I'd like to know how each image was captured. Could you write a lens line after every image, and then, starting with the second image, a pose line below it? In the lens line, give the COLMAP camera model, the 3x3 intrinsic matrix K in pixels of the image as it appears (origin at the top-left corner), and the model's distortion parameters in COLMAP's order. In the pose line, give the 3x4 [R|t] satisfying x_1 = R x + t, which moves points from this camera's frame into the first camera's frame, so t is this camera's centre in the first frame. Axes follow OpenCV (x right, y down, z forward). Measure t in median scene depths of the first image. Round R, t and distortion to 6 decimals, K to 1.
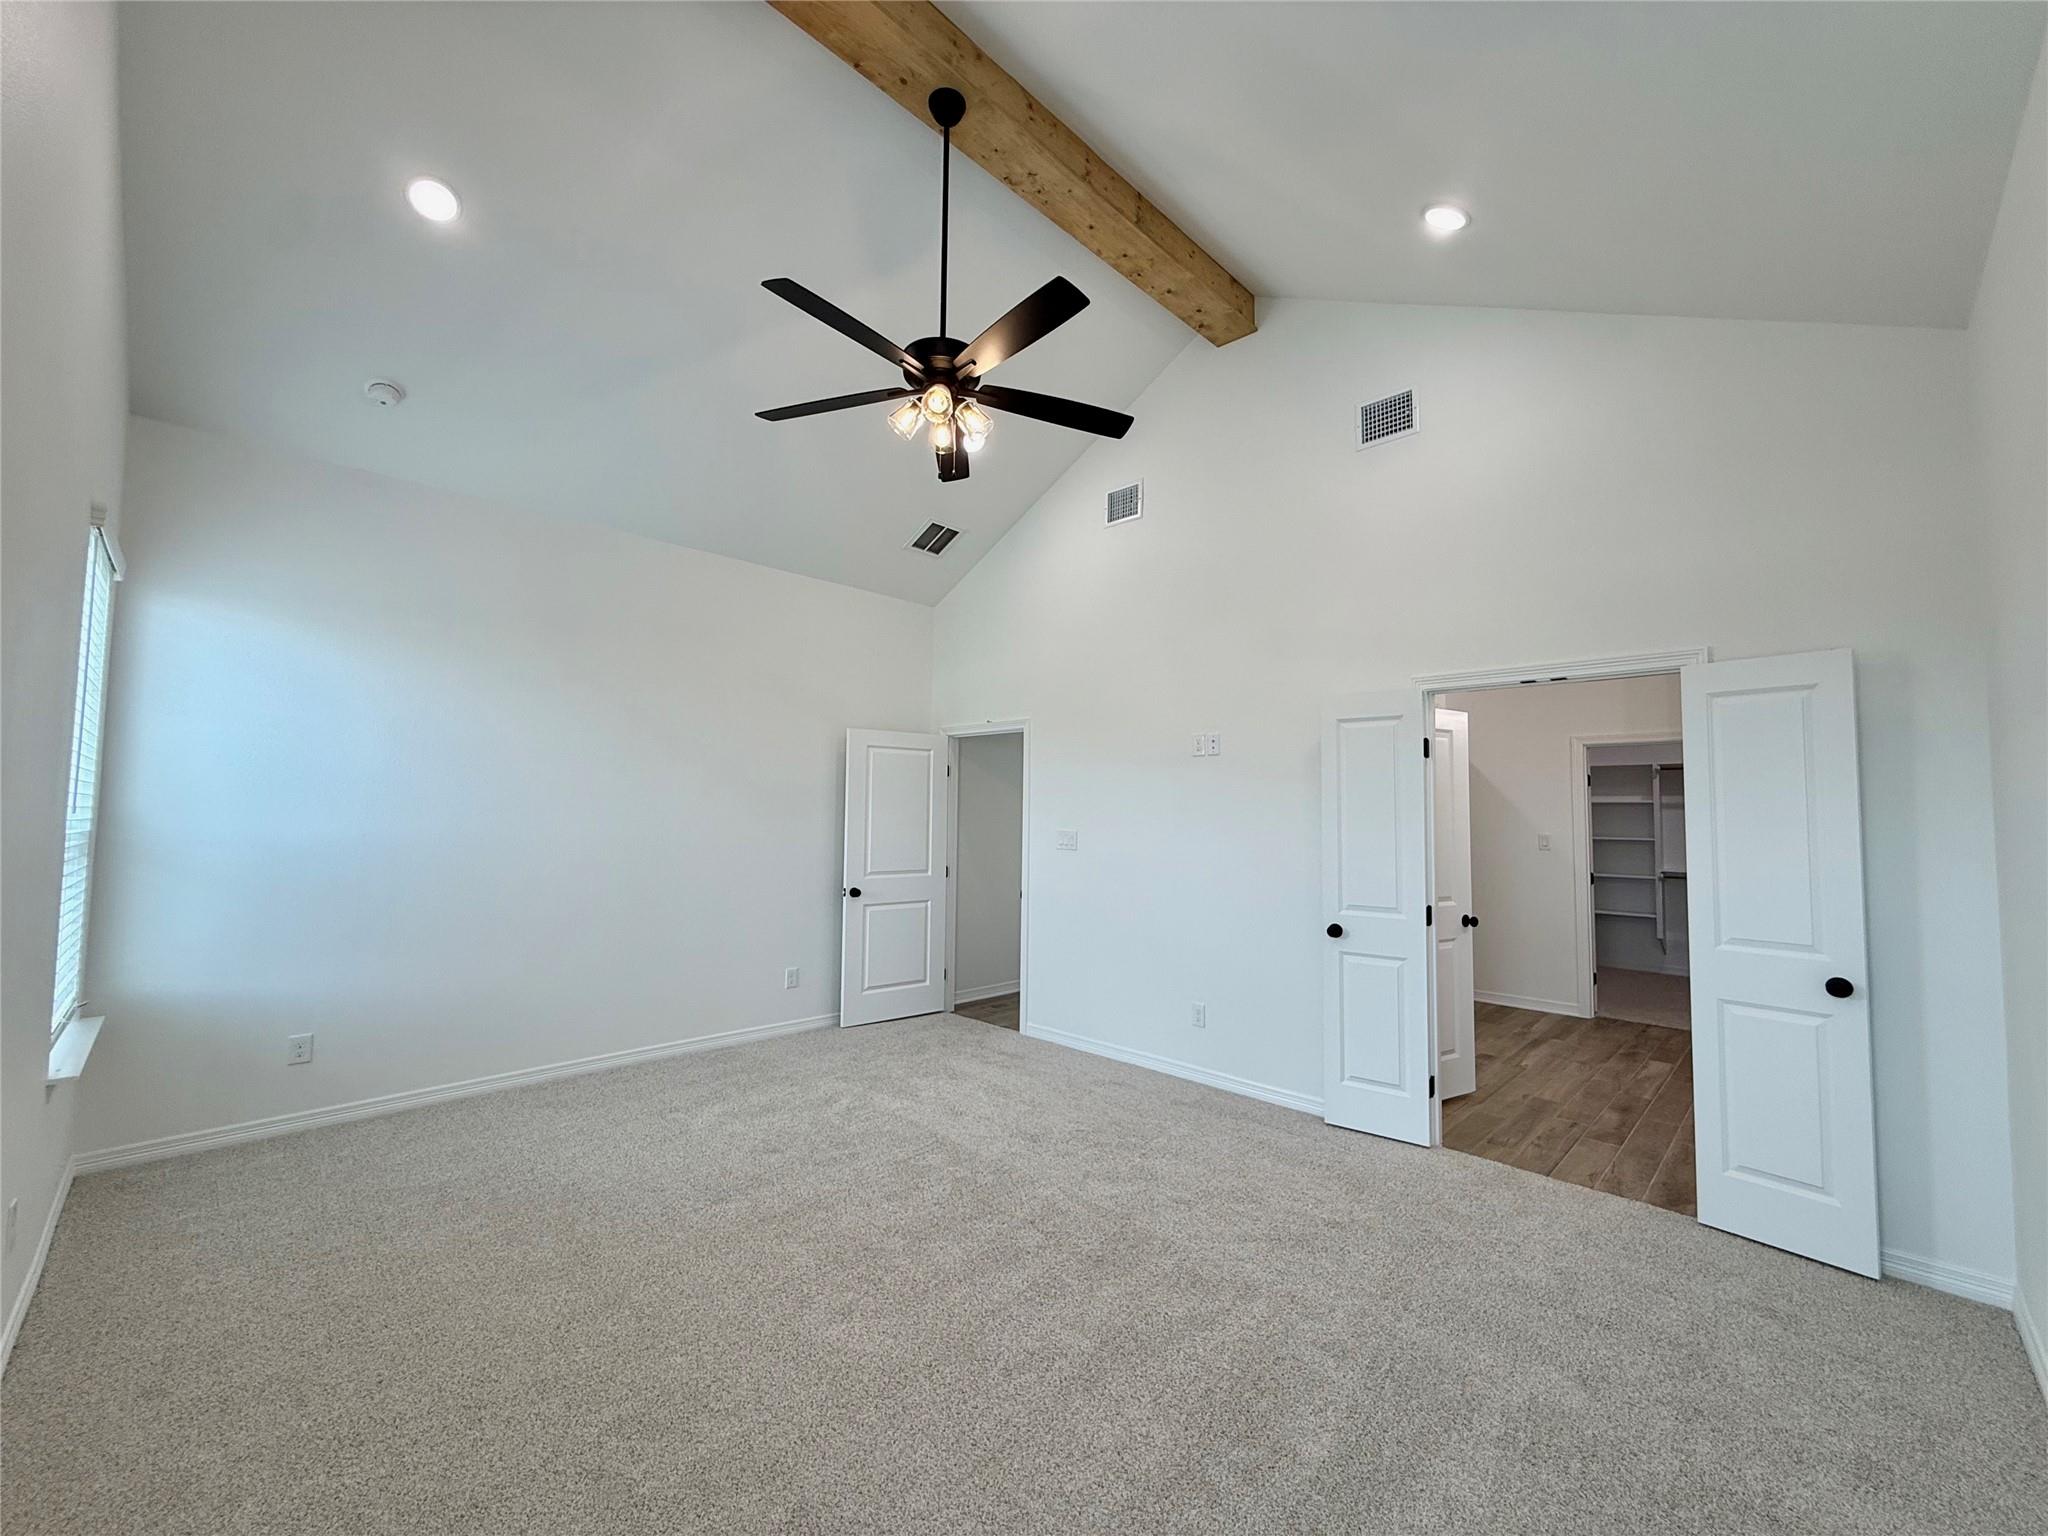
lens RADIAL K [[817.1, 0, 1022.3], [0, 817.1, 767.3], [0, 0, 1]] dist [-0.000218, -0.000077]
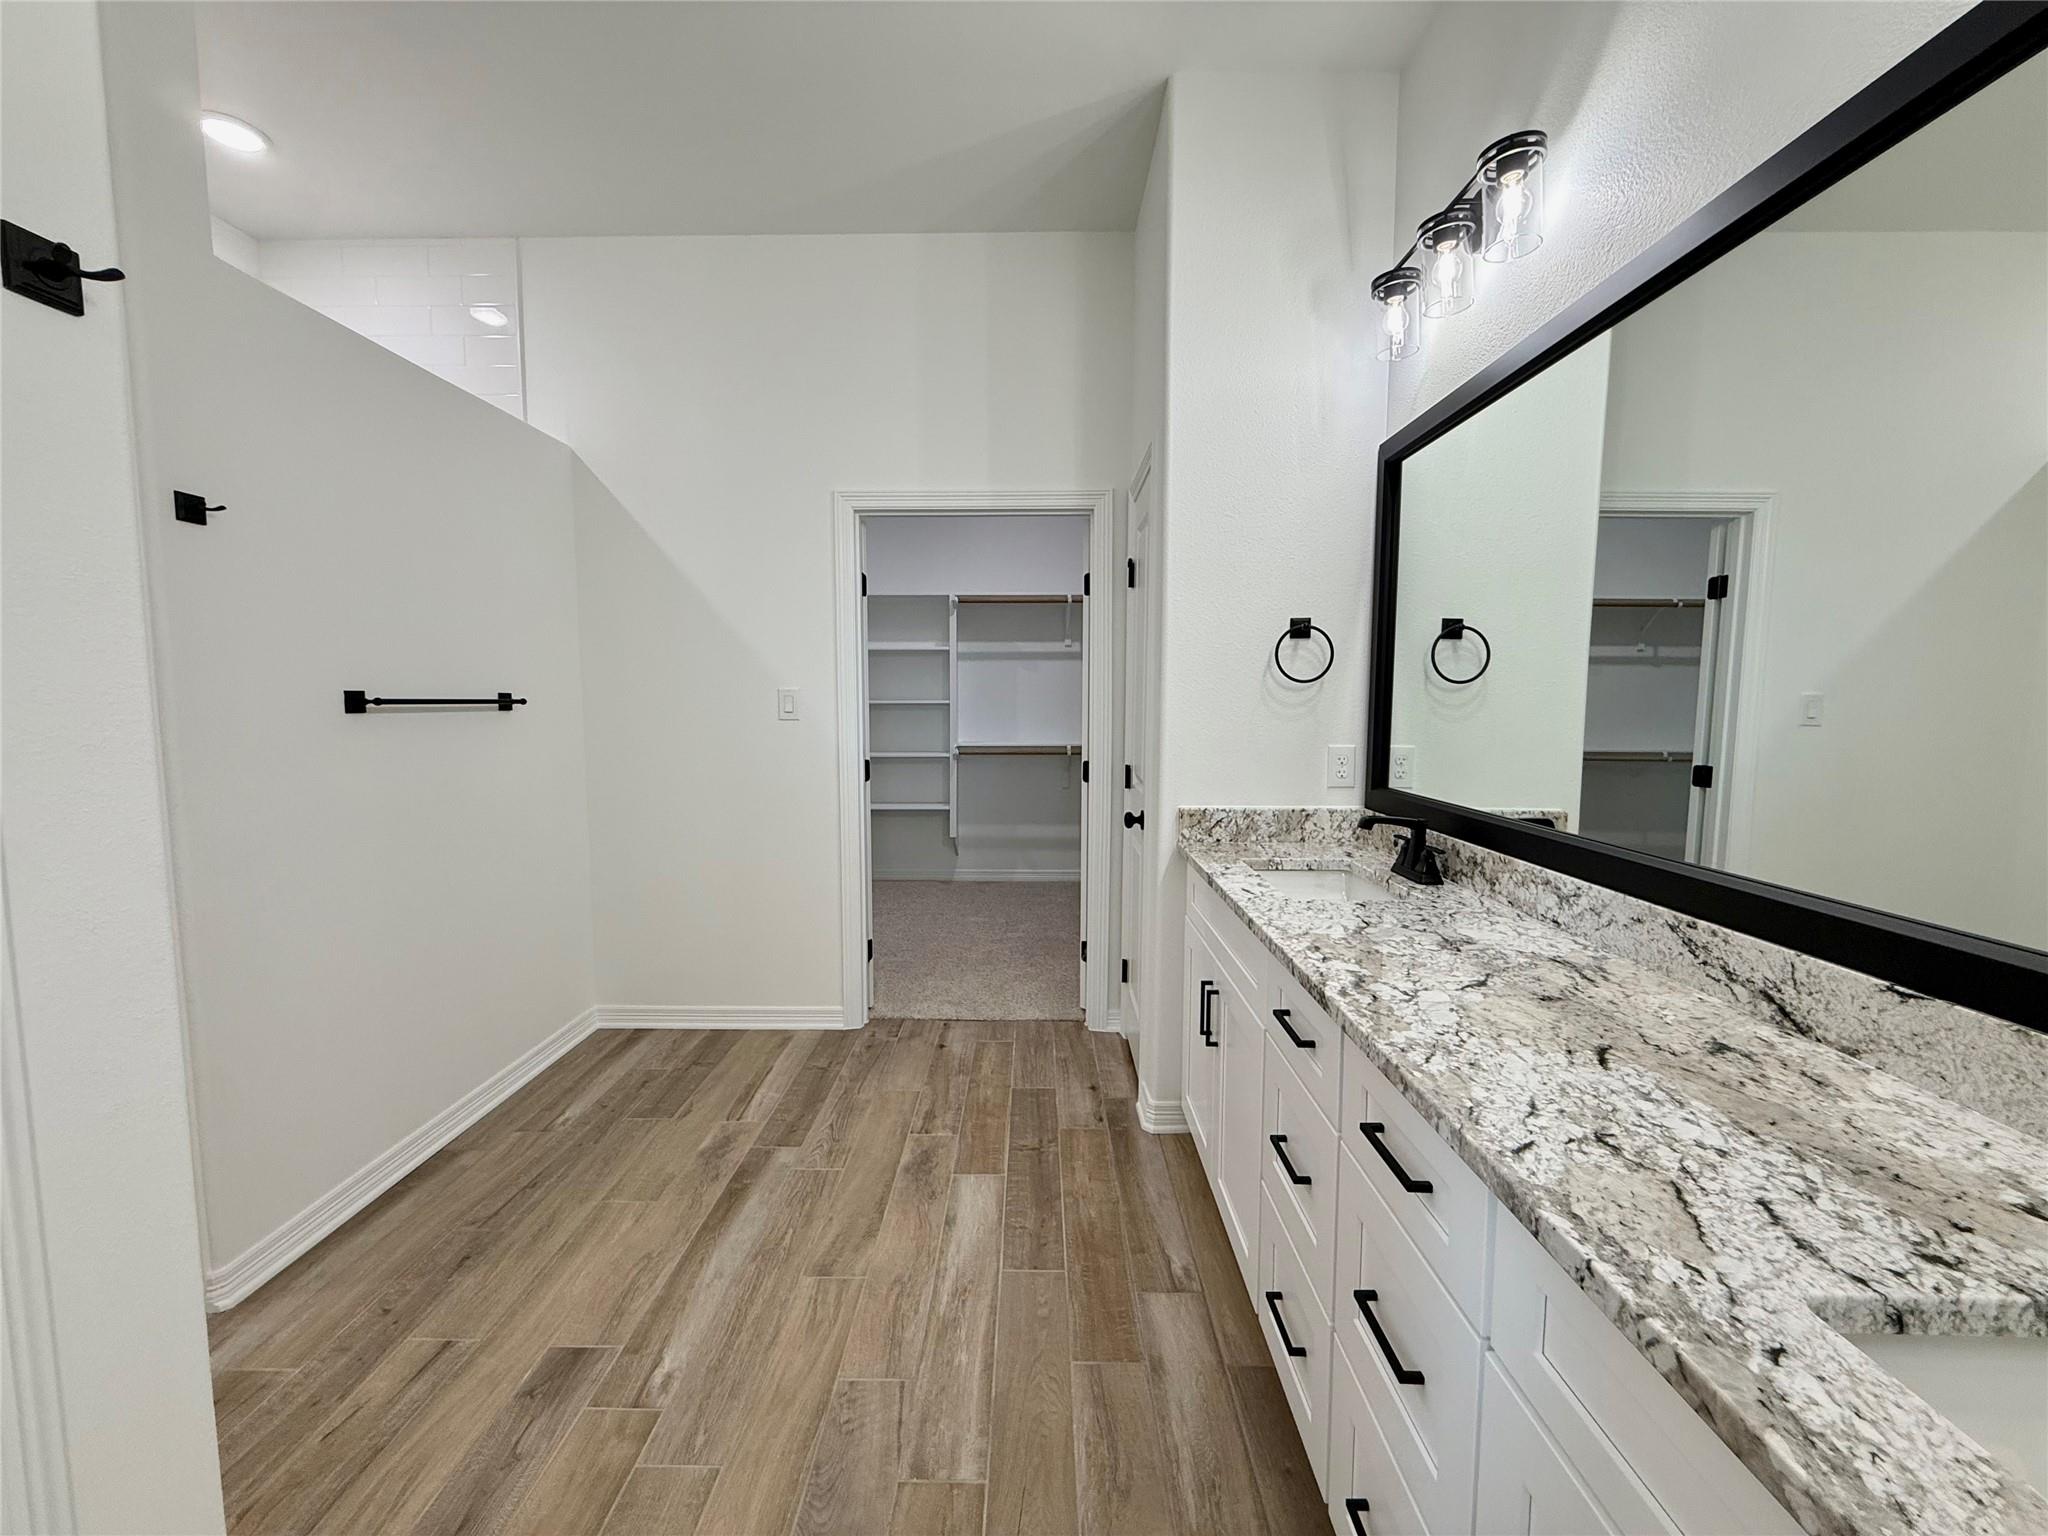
lens RADIAL K [[817.1, 0, 1022.3], [0, 817.1, 767.3], [0, 0, 1]] dist [-0.000218, -0.000077]
pose [[0.721444, -0.071505, 0.688771, 0.331365], [-0.029222, 0.990625, 0.133450, 0.049057], [-0.691856, -0.116404, 0.712590, 0.451470]]
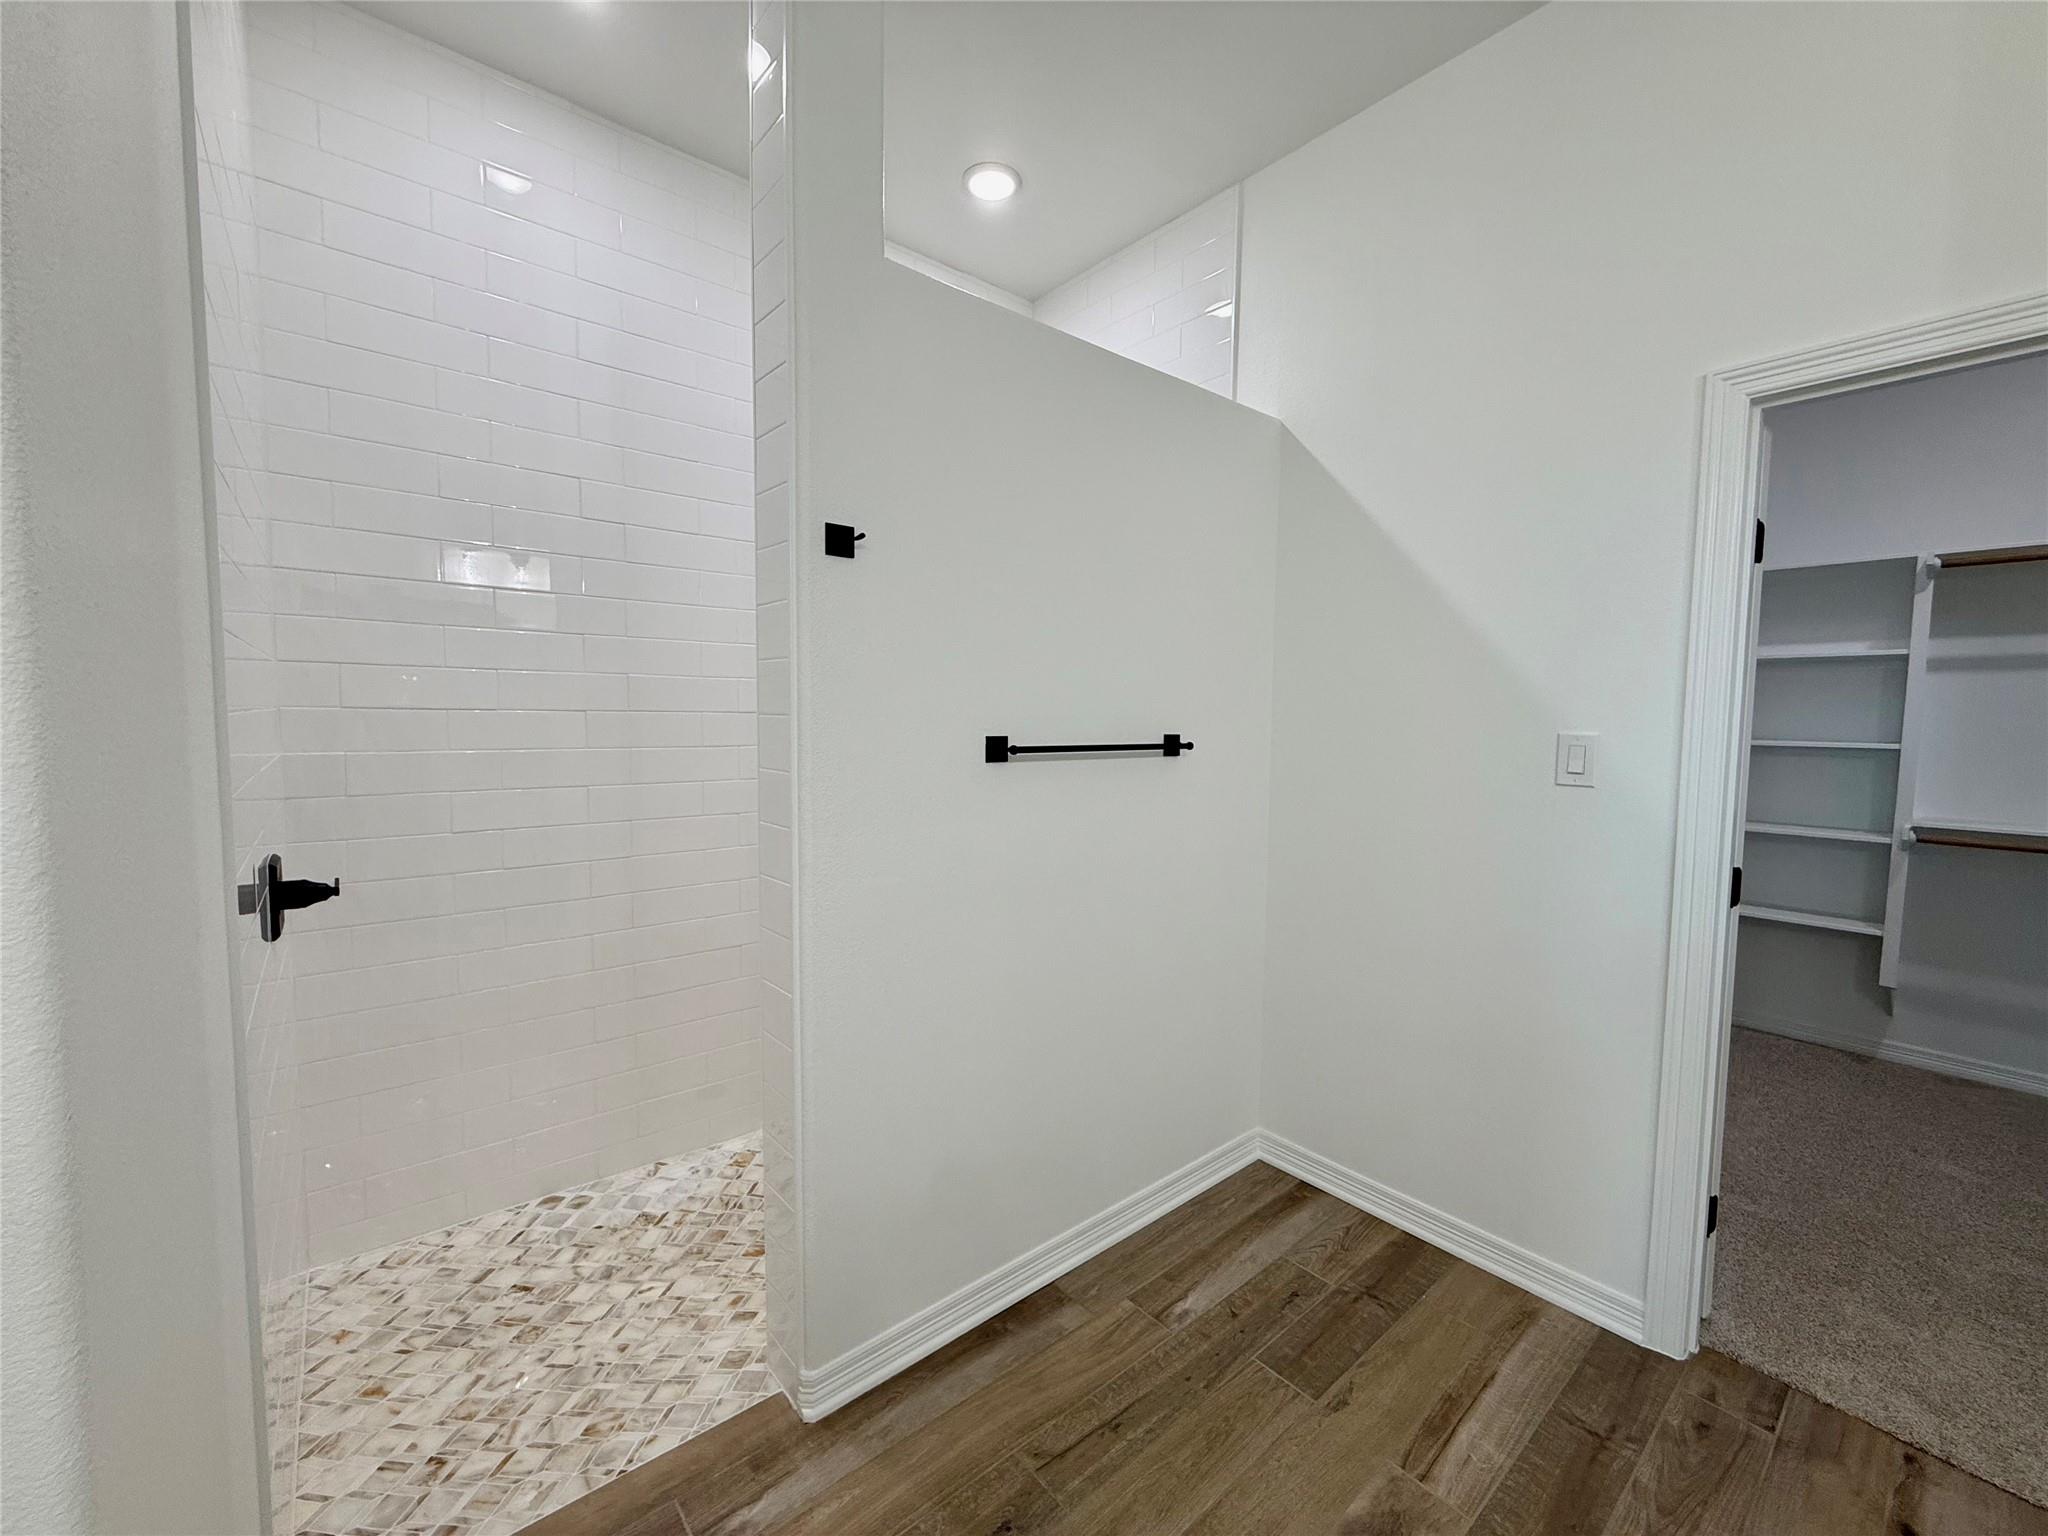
lens RADIAL K [[817.1, 0, 1022.3], [0, 817.1, 767.3], [0, 0, 1]] dist [-0.000218, -0.000077]
pose [[0.995356, 0.003215, -0.096208, 0.392200], [0.008613, 0.992458, 0.122279, 0.046714], [0.095876, -0.122540, 0.987822, 0.575288]]
